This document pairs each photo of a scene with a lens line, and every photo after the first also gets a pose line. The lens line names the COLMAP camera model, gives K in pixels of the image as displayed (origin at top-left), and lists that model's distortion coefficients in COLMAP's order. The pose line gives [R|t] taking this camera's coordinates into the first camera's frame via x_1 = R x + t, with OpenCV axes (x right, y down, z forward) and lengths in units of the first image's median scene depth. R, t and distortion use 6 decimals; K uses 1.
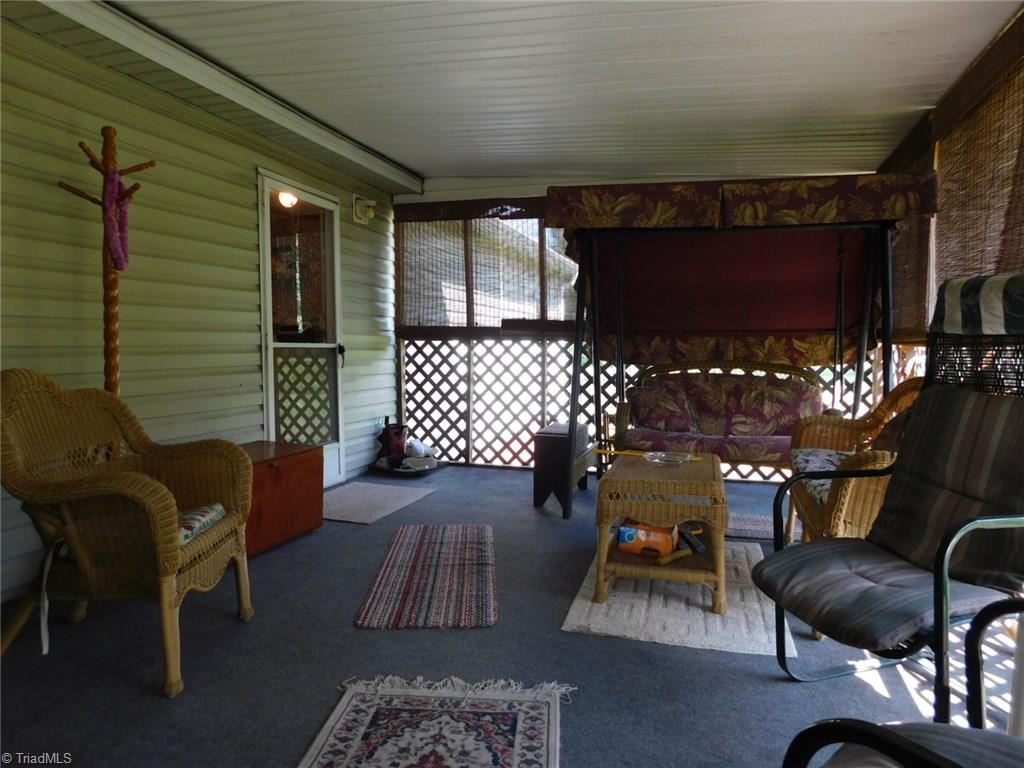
lens RADIAL K [[680.4, 0, 512.0], [0, 680.4, 384.0], [0, 0, 1]] dist [-0.073295, 0.059346]
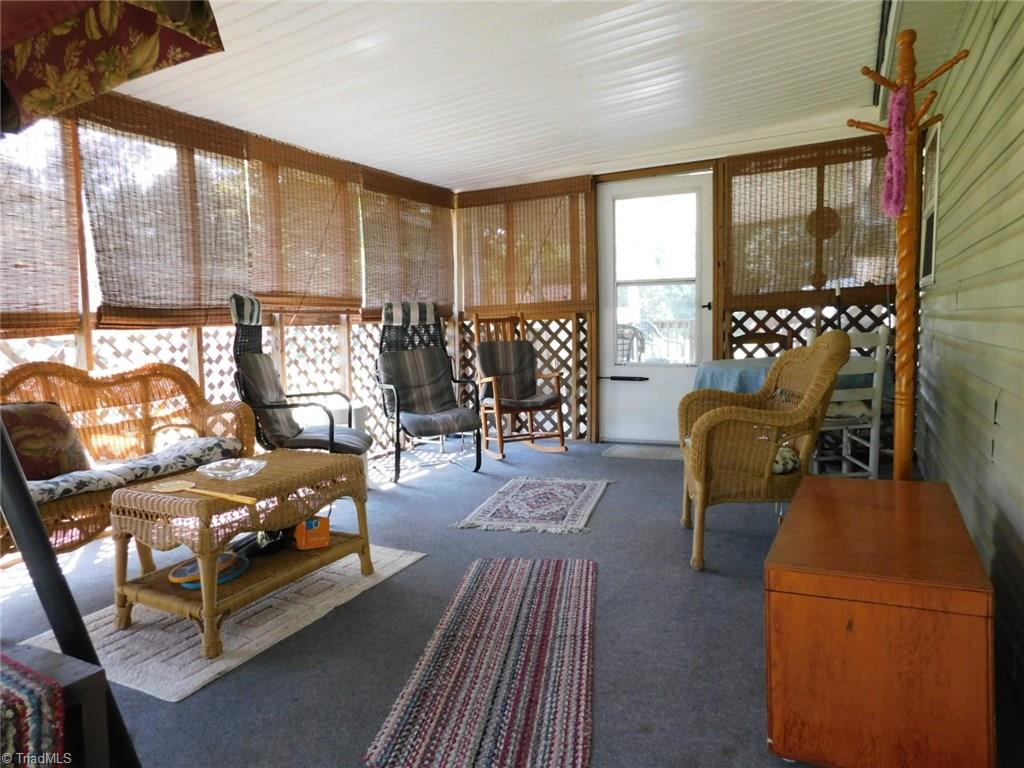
lens RADIAL K [[680.4, 0, 512.0], [0, 680.4, 384.0], [0, 0, 1]] dist [-0.073295, 0.059346]
pose [[-0.983617, 0.005561, 0.180187, -0.382074], [0.032230, 0.988844, 0.145425, -0.151584], [-0.177368, 0.148850, -0.972823, 2.646221]]
